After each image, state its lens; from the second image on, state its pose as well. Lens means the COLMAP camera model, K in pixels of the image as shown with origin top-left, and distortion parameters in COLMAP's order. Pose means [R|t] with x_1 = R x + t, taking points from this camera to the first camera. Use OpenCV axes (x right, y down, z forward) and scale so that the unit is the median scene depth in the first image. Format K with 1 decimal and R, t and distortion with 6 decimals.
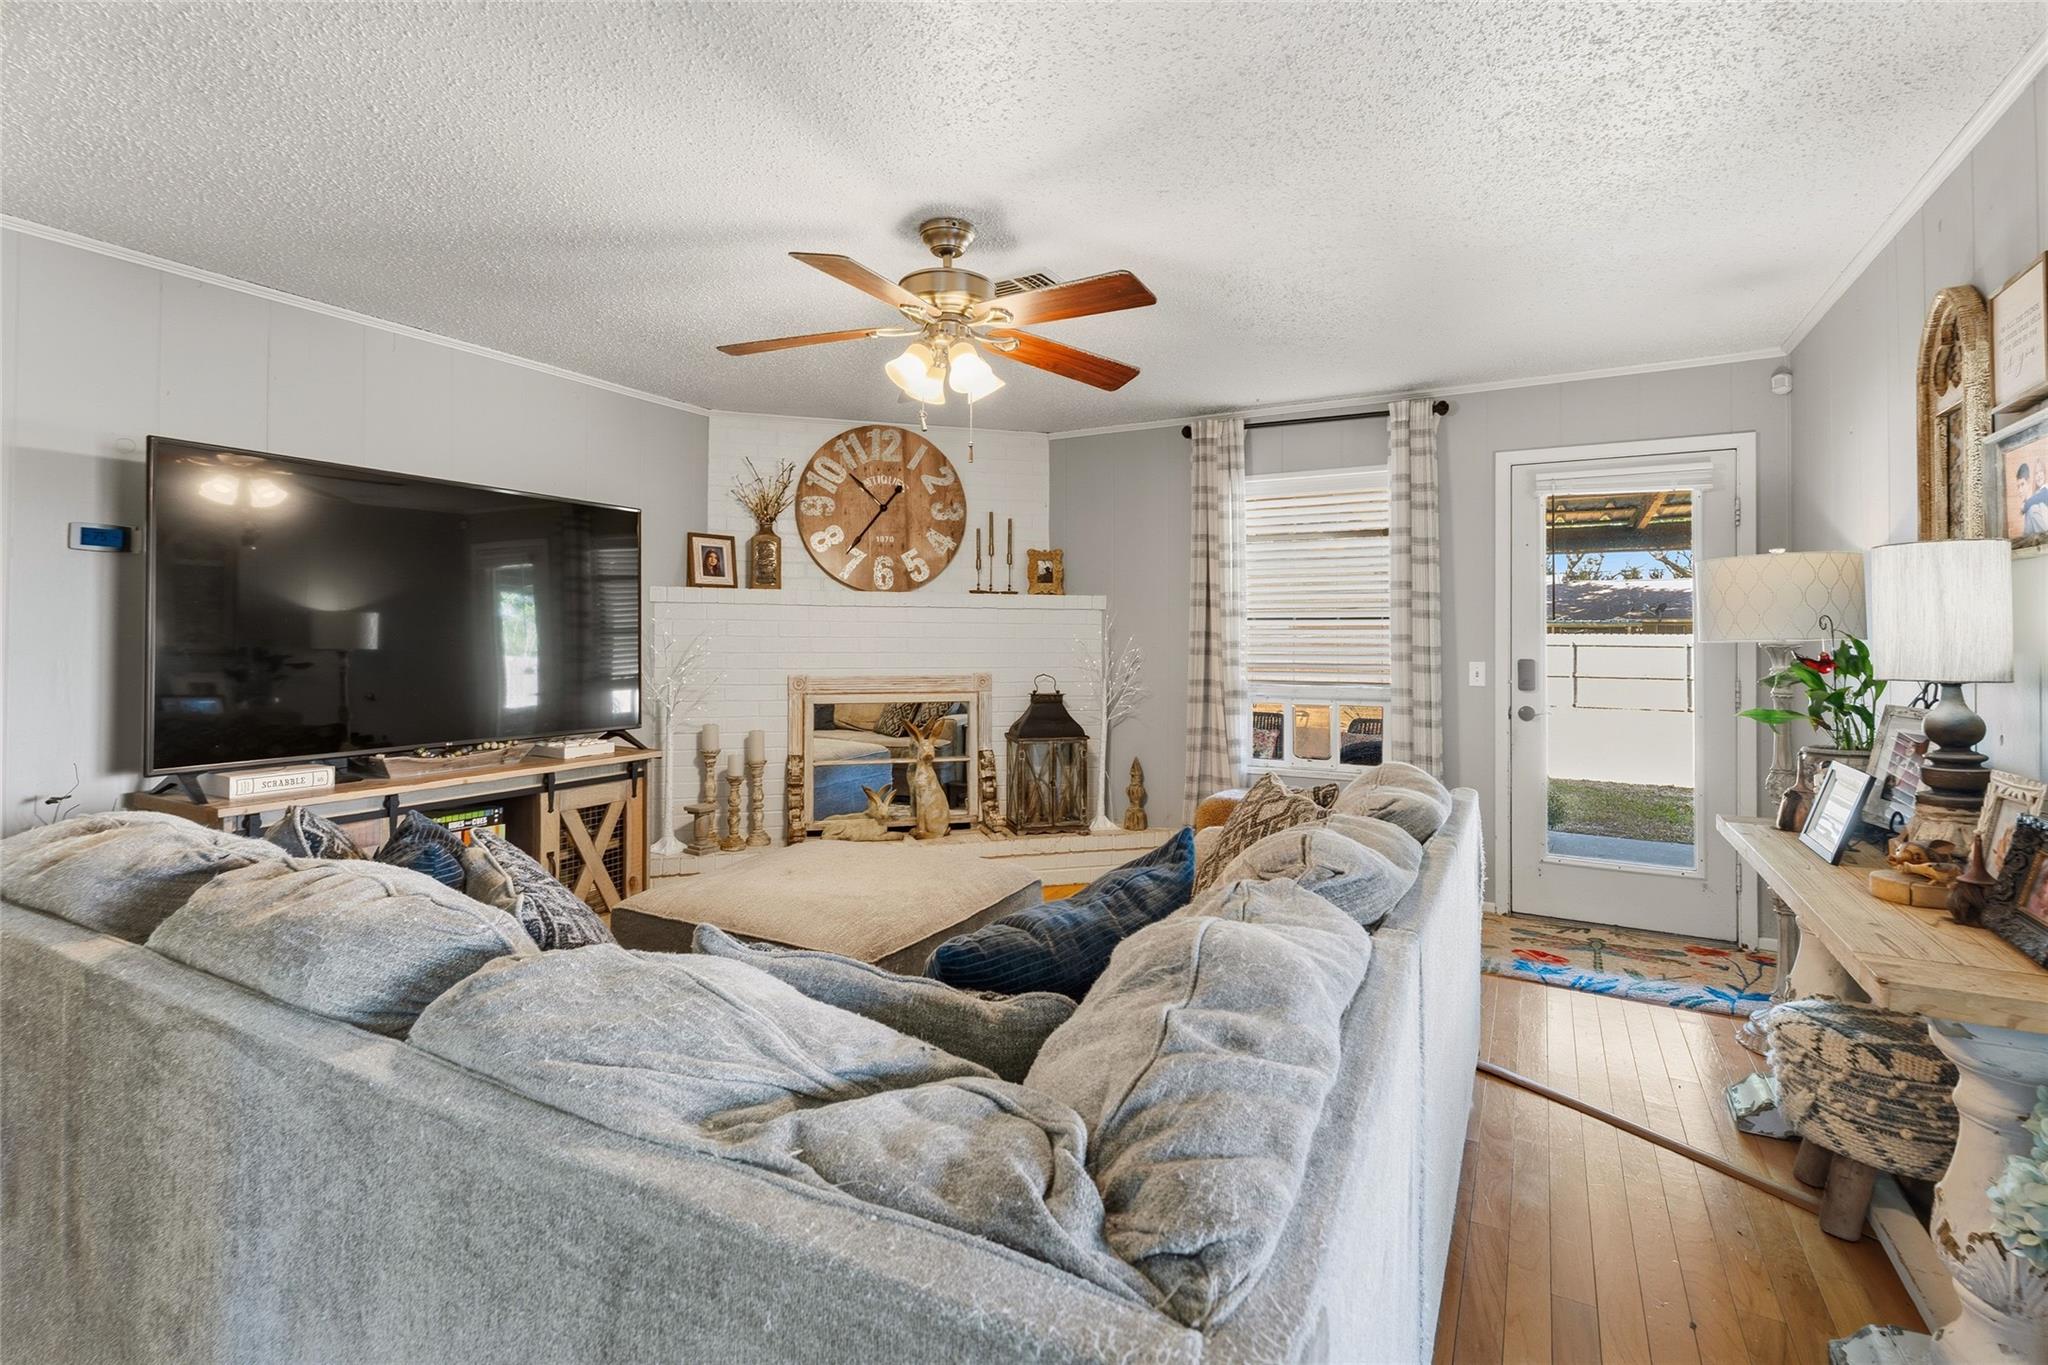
lens RADIAL K [[928.3, 0, 1047.5], [0, 928.3, 628.3], [0, 0, 1]] dist [0.004821, -0.001403]
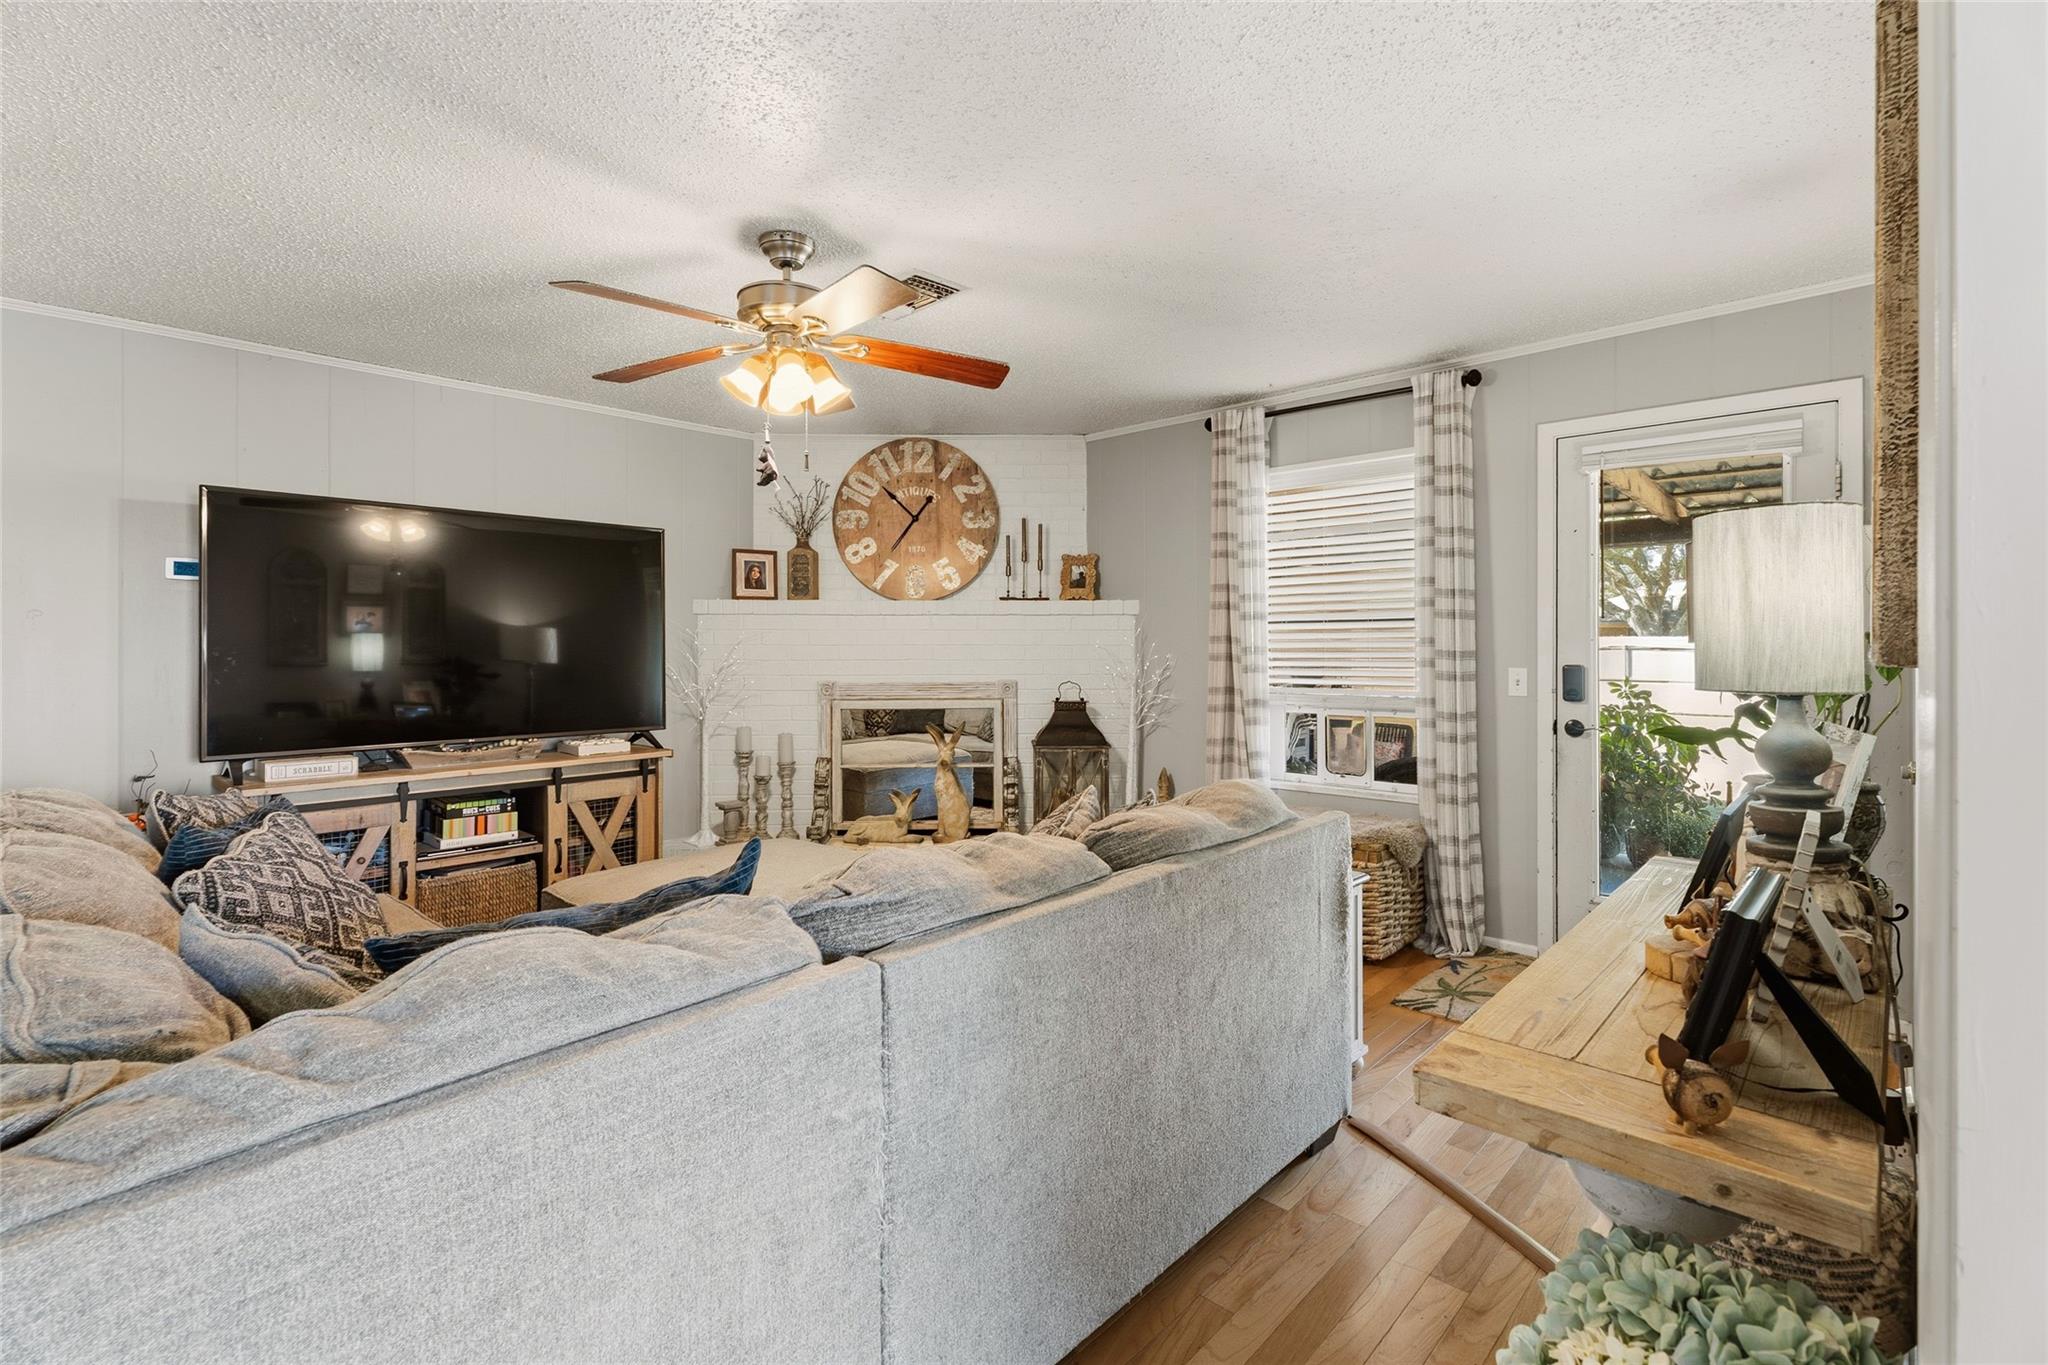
lens RADIAL K [[928.3, 0, 1053.2], [0, 928.3, 643.8], [0, 0, 1]] dist [0.004821, -0.001403]
pose [[0.968177, -0.007583, -0.250151, 0.244236], [0.009753, 0.999925, 0.007439, 0.002557], [0.250076, -0.009642, 0.968178, 0.048928]]
